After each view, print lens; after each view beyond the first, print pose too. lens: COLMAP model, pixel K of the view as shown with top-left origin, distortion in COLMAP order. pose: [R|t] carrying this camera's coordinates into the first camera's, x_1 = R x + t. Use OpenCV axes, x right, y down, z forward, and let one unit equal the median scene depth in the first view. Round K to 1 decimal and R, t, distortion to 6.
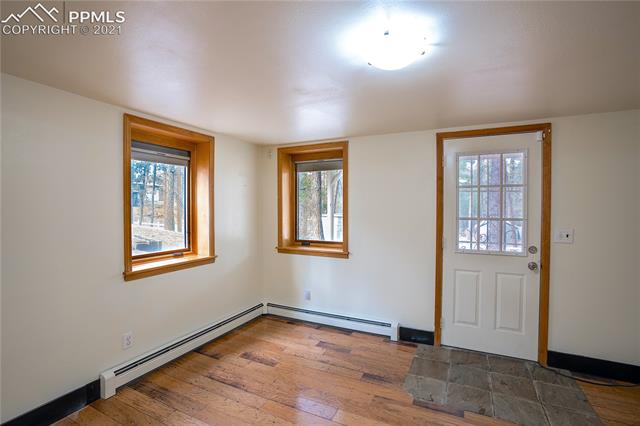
lens RADIAL K [[309.0, 0, 318.8], [0, 309.0, 212.2], [0, 0, 1]] dist [-0.015446, 0.002493]
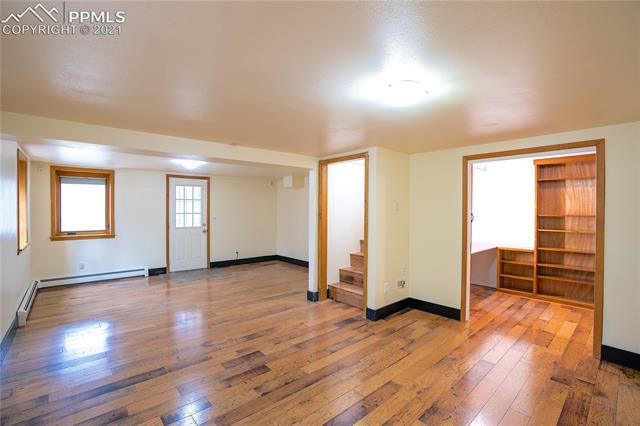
lens RADIAL K [[309.0, 0, 318.4], [0, 309.0, 213.2], [0, 0, 1]] dist [-0.015446, 0.002493]
pose [[0.402545, -0.012629, 0.915313, -1.206762], [0.016083, 0.999848, 0.006723, 0.020834], [-0.915259, 0.012015, 0.402687, -0.867818]]
